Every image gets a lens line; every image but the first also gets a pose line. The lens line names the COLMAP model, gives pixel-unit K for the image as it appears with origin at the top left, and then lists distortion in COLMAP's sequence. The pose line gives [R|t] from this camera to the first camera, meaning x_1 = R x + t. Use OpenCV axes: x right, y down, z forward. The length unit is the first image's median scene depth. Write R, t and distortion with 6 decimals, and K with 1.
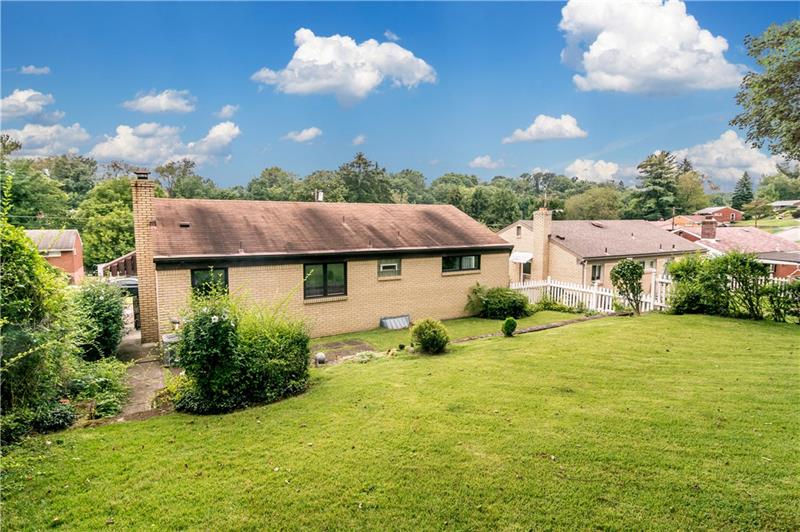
lens RADIAL K [[428.5, 0, 400.0], [0, 428.5, 266.0], [0, 0, 1]] dist [-0.000275, -0.000064]
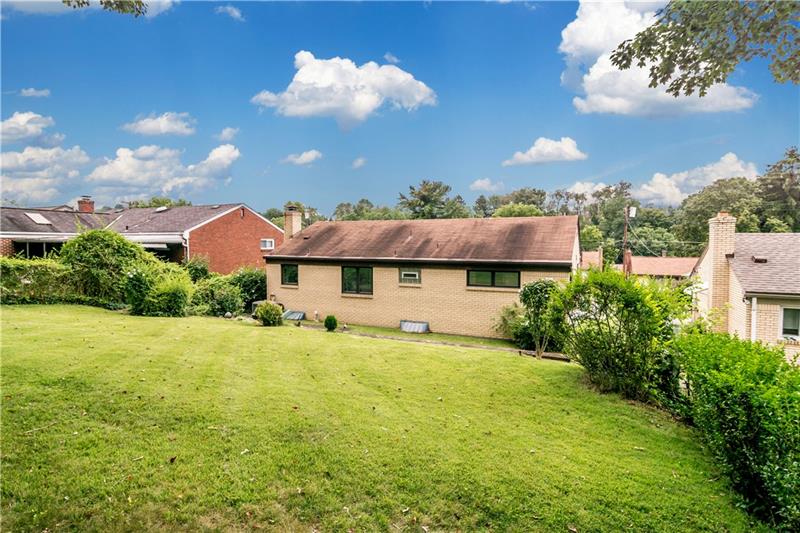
lens RADIAL K [[442.5, 0, 400.0], [0, 442.5, 266.5], [0, 0, 1]] dist [-0.000830, -0.000406]
pose [[0.562409, 0.044744, -0.825648, 0.888573], [-0.088772, 0.996031, -0.006492, -0.009833], [0.822080, 0.076946, 0.564149, 0.328160]]
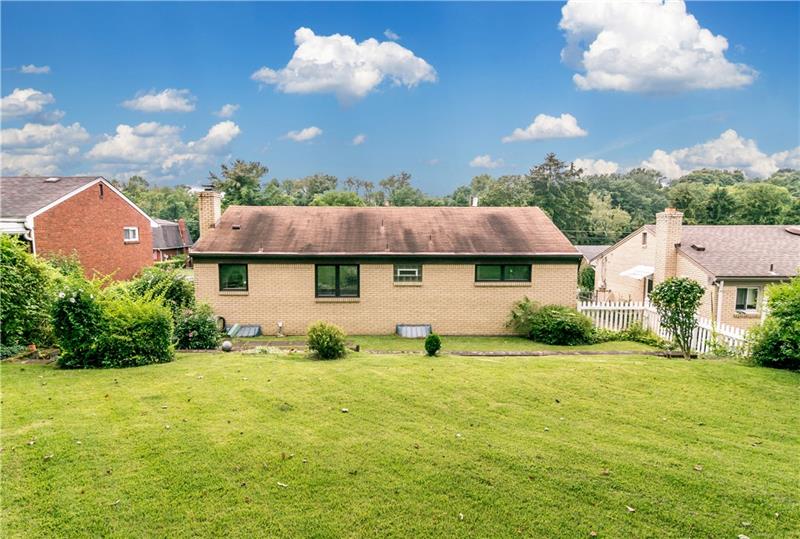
lens RADIAL K [[438.1, 0, 400.0], [0, 438.1, 269.5], [0, 0, 1]] dist [0.001709, 0.000812]
pose [[0.873798, 0.048324, -0.483882, 0.427592], [-0.053842, 0.998546, 0.002493, -0.005216], [0.483299, 0.023875, 0.875130, 0.130831]]
